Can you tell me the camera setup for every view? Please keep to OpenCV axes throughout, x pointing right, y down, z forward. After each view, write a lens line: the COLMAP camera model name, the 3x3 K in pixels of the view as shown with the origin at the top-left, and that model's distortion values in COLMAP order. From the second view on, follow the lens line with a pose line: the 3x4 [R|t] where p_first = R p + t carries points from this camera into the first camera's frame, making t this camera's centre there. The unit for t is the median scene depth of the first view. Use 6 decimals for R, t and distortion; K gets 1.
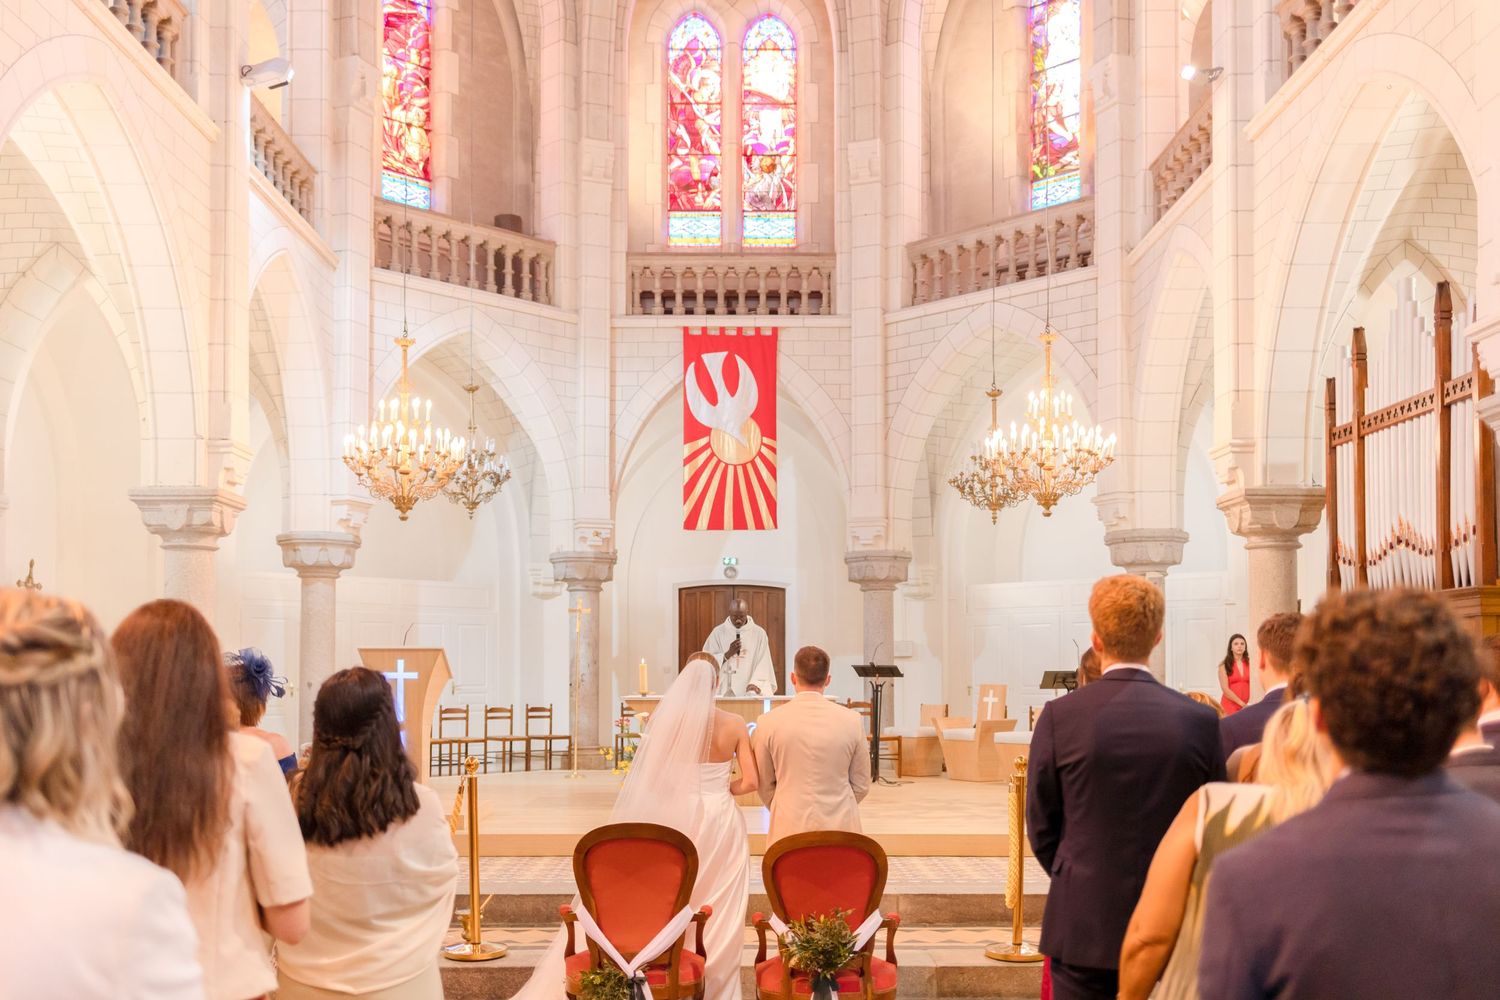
lens RADIAL K [[1595.5, 0, 724.3], [0, 1595.5, 455.0], [0, 0, 1]] dist [0.002711, -0.002142]
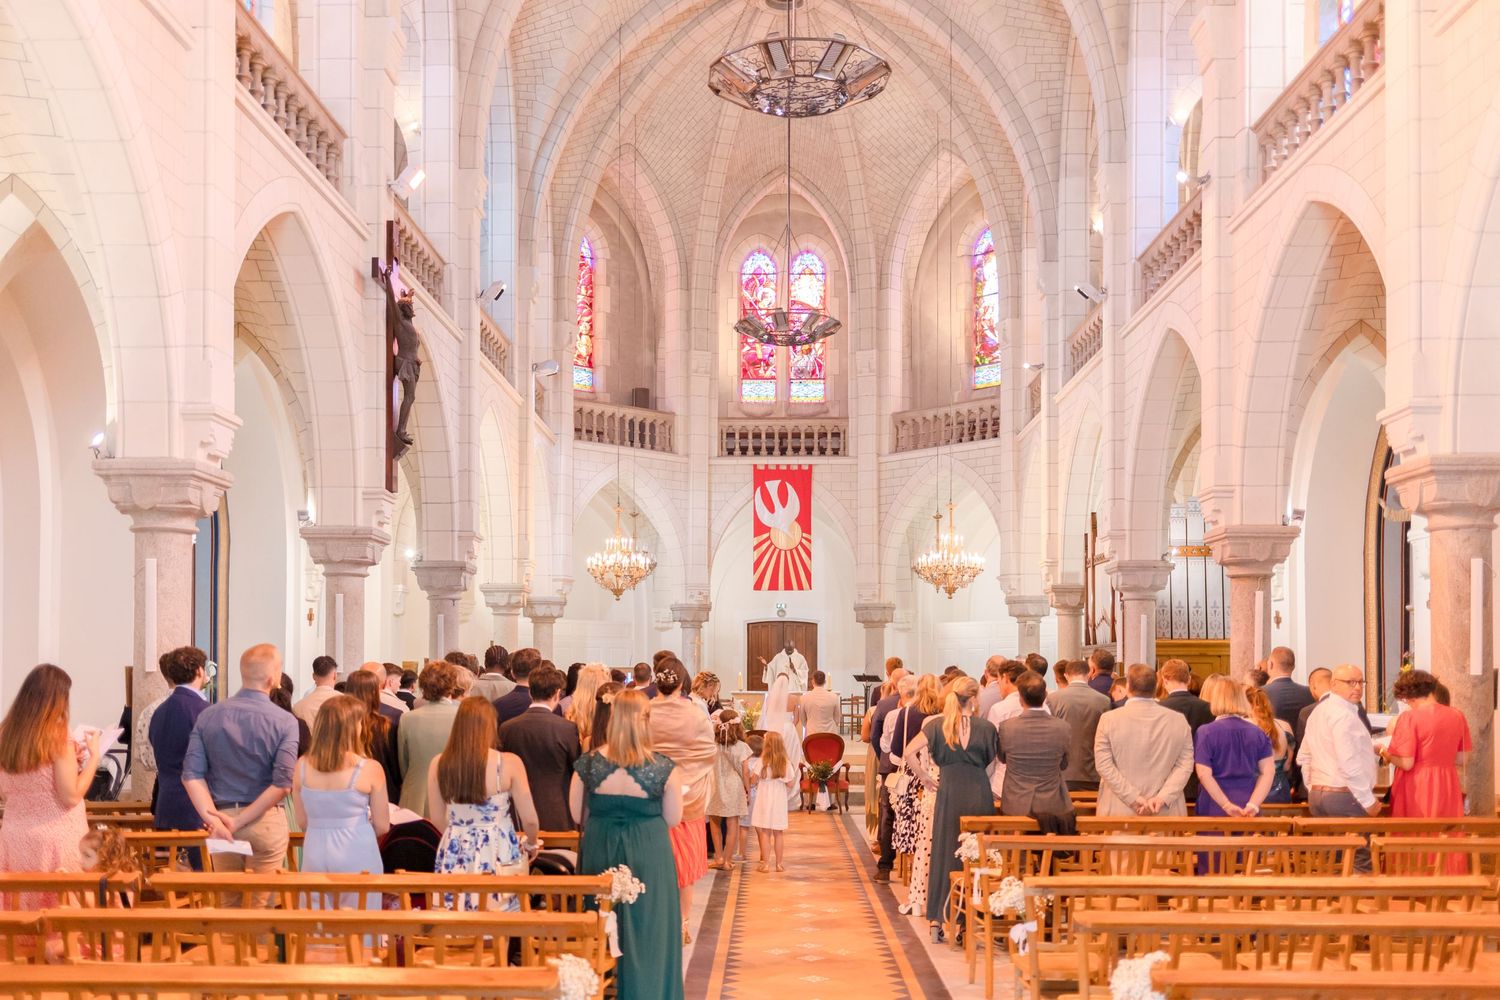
lens RADIAL K [[1554.0, 0, 750.0], [0, 1554.0, 500.0], [0, 0, 1]] dist [-0.004157, -0.001928]
pose [[0.999950, 0.001666, -0.009813, -0.013763], [-0.001448, 0.999754, 0.022150, -0.079204], [0.009848, -0.022134, 0.999706, -0.568492]]
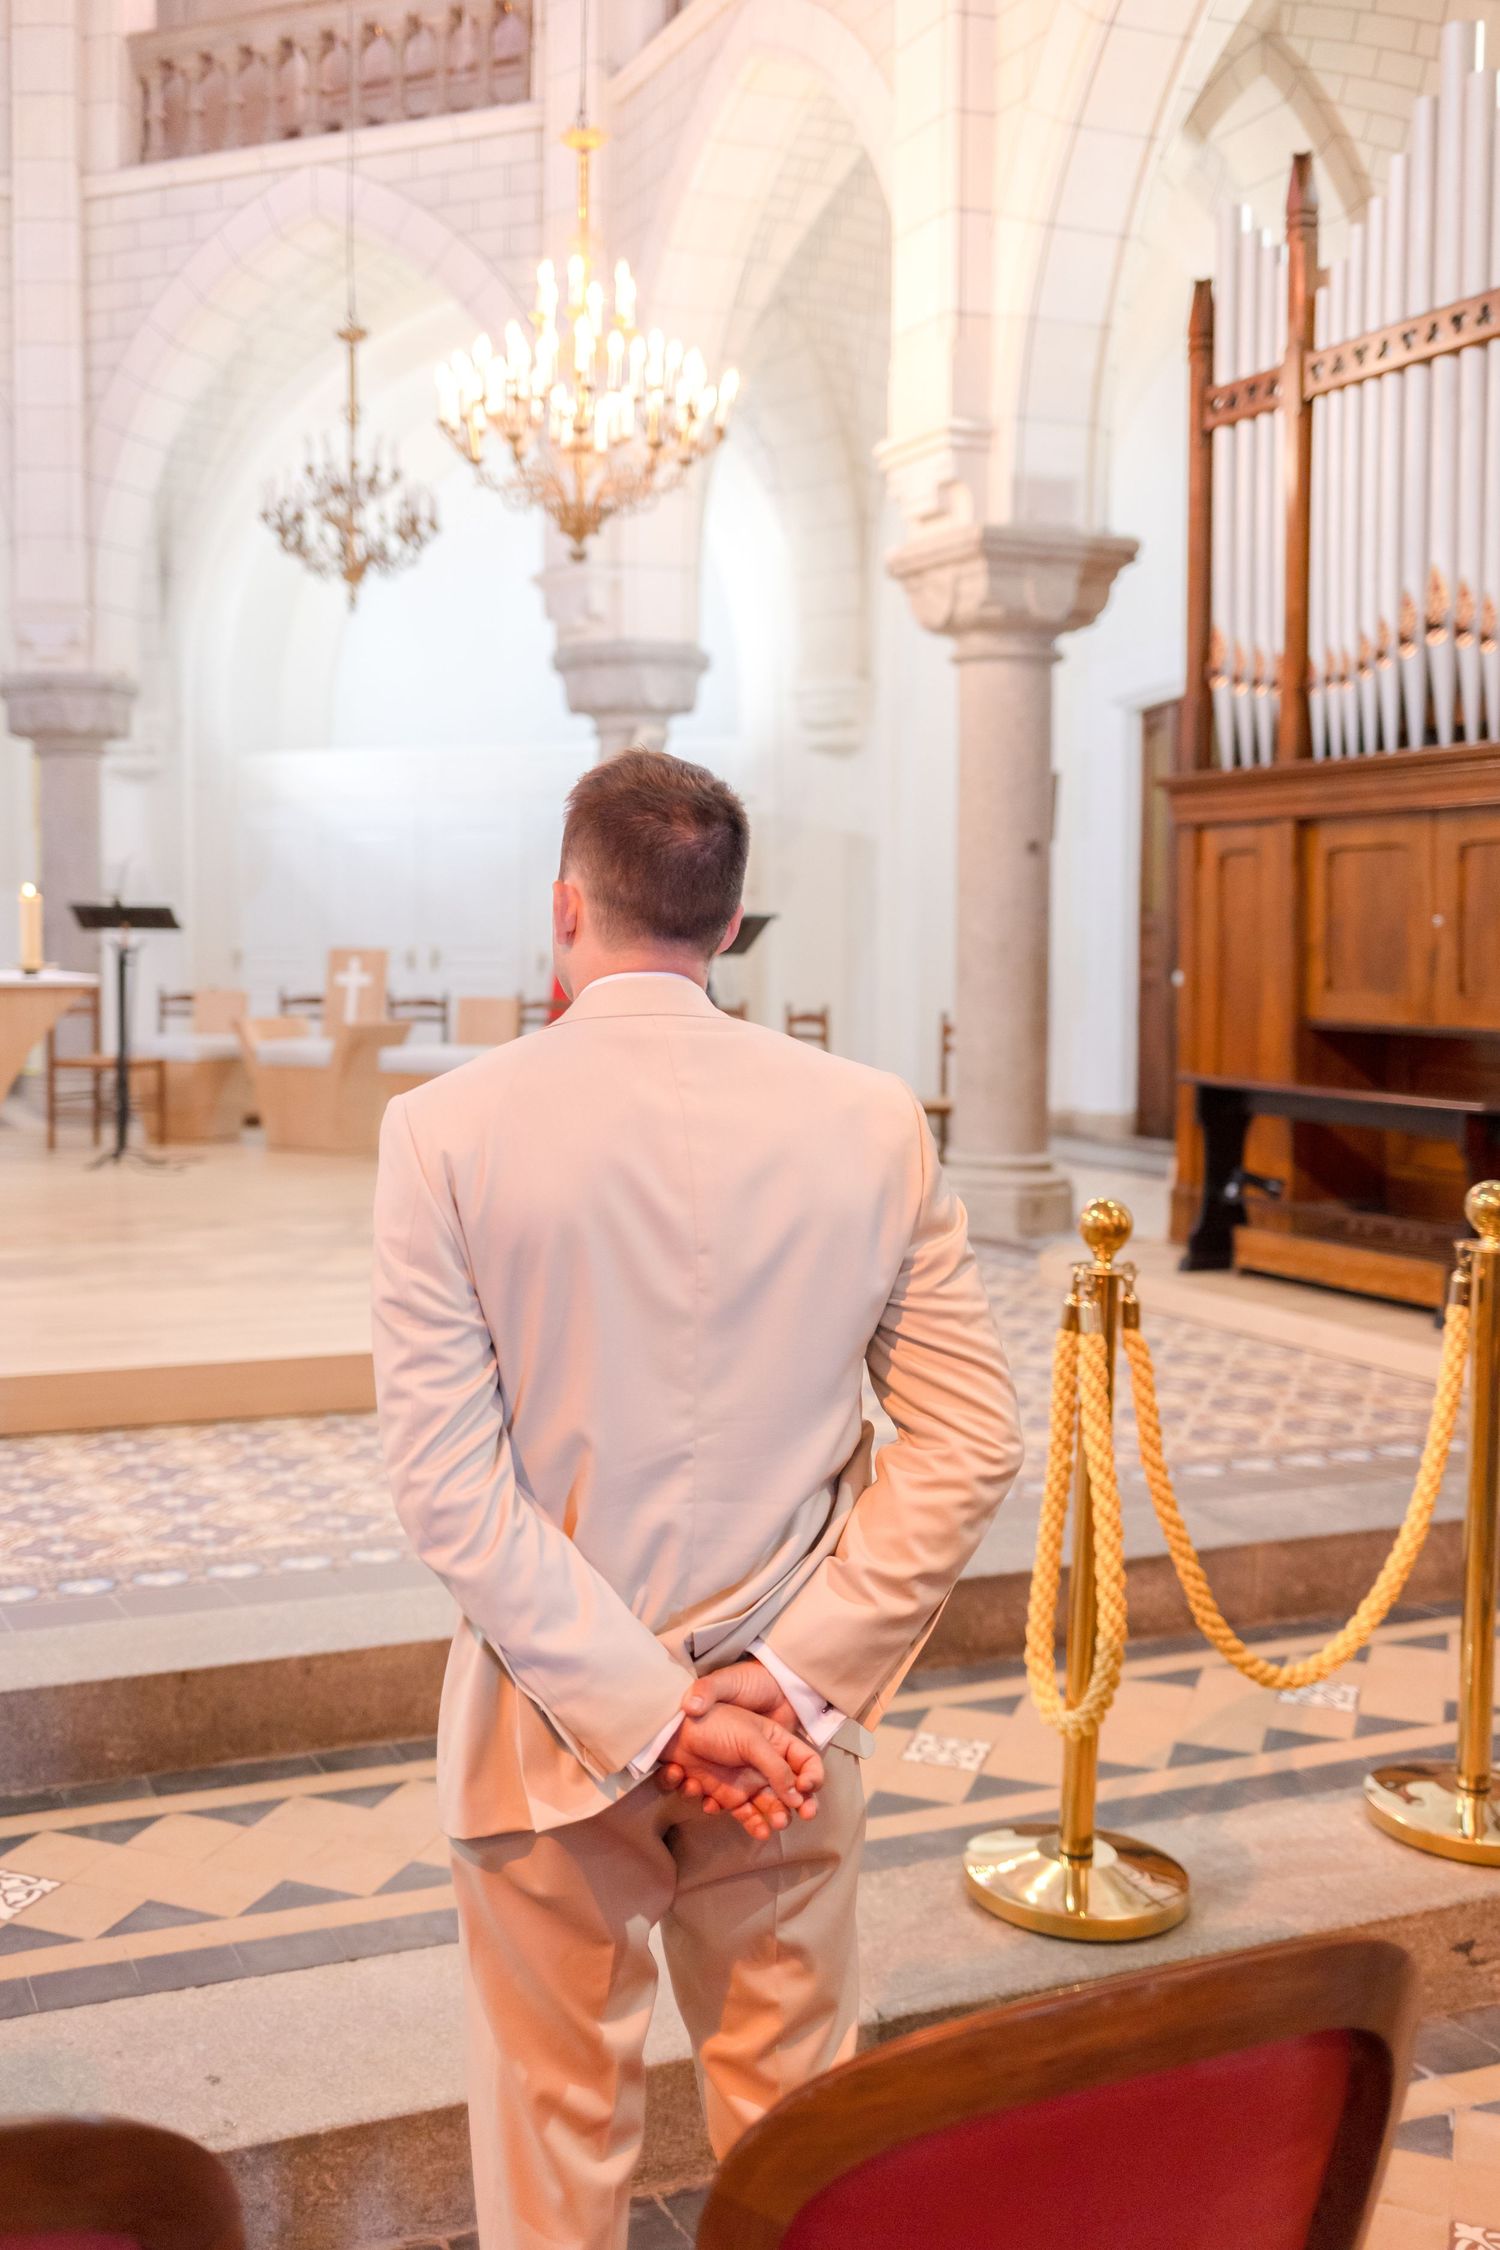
lens RADIAL K [[2393.2, 0, 649.6], [0, 2393.2, 1020.1], [0, 0, 1]] dist [0.002711, -0.002142]
pose [[0.926677, -0.013493, 0.375616, -0.014869], [-0.051997, 0.985144, 0.163671, 0.034312], [-0.372244, -0.171201, 0.912209, 0.244058]]
